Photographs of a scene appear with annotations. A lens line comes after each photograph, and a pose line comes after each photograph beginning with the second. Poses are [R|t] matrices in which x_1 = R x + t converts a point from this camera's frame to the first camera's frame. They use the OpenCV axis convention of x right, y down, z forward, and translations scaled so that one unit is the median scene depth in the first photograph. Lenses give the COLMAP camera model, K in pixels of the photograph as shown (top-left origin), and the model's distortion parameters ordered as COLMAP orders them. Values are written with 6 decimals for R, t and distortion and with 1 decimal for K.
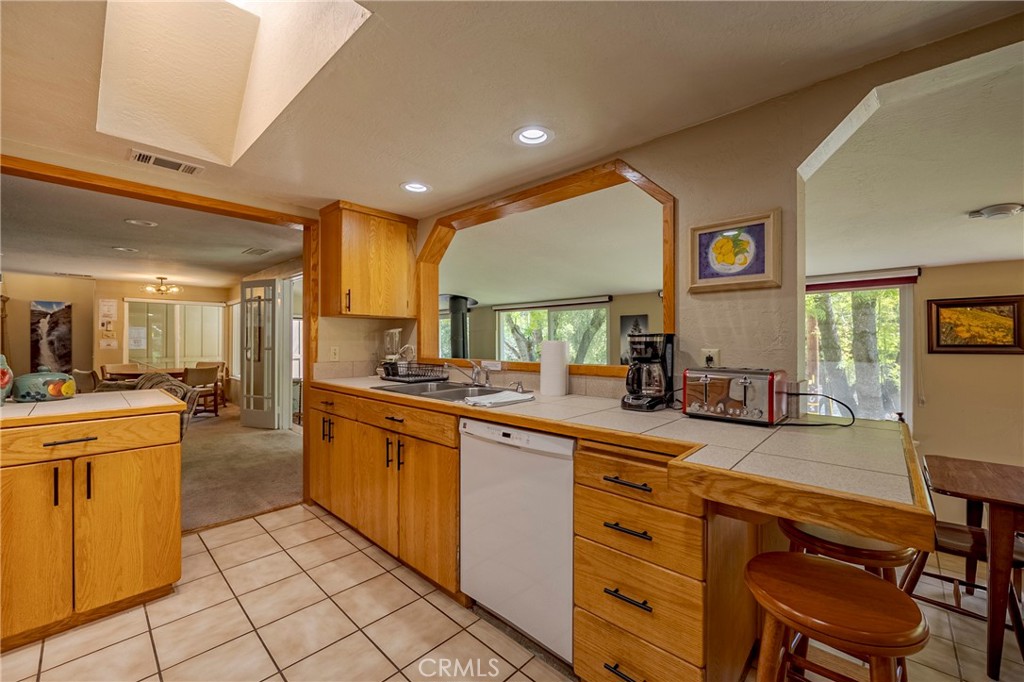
lens RADIAL K [[406.5, 0, 510.5], [0, 406.5, 339.4], [0, 0, 1]] dist [-0.012250, 0.000505]
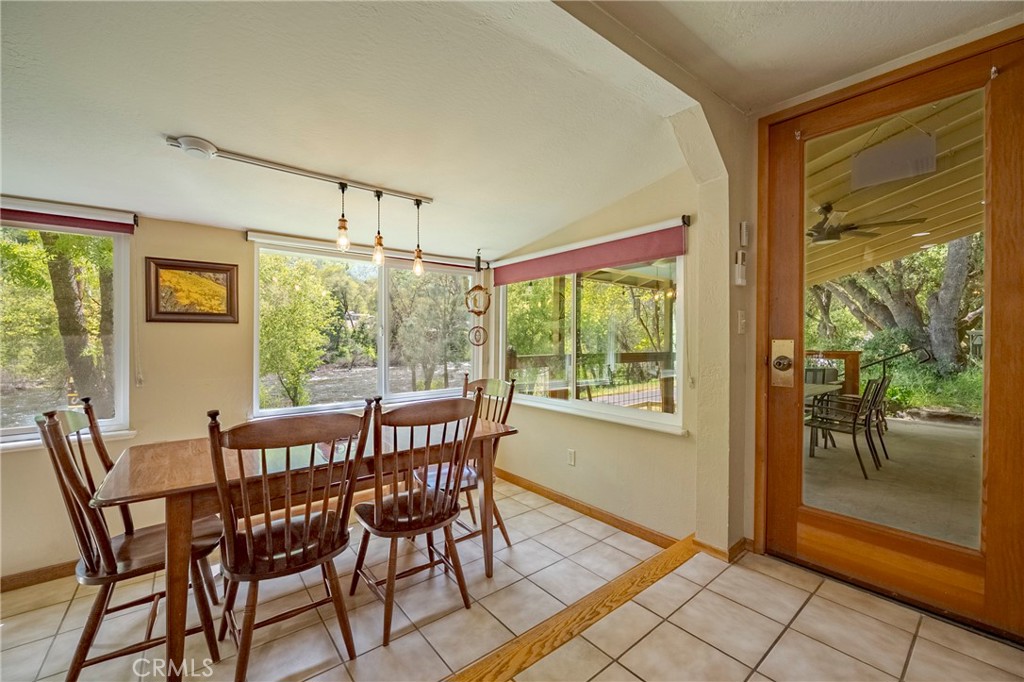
lens RADIAL K [[406.5, 0, 511.4], [0, 406.5, 341.4], [0, 0, 1]] dist [-0.012250, 0.000505]
pose [[0.130275, -0.008564, 0.991441, 0.317344], [-0.010091, 0.999899, 0.009963, 0.059811], [-0.991427, -0.011302, 0.130176, 0.146111]]
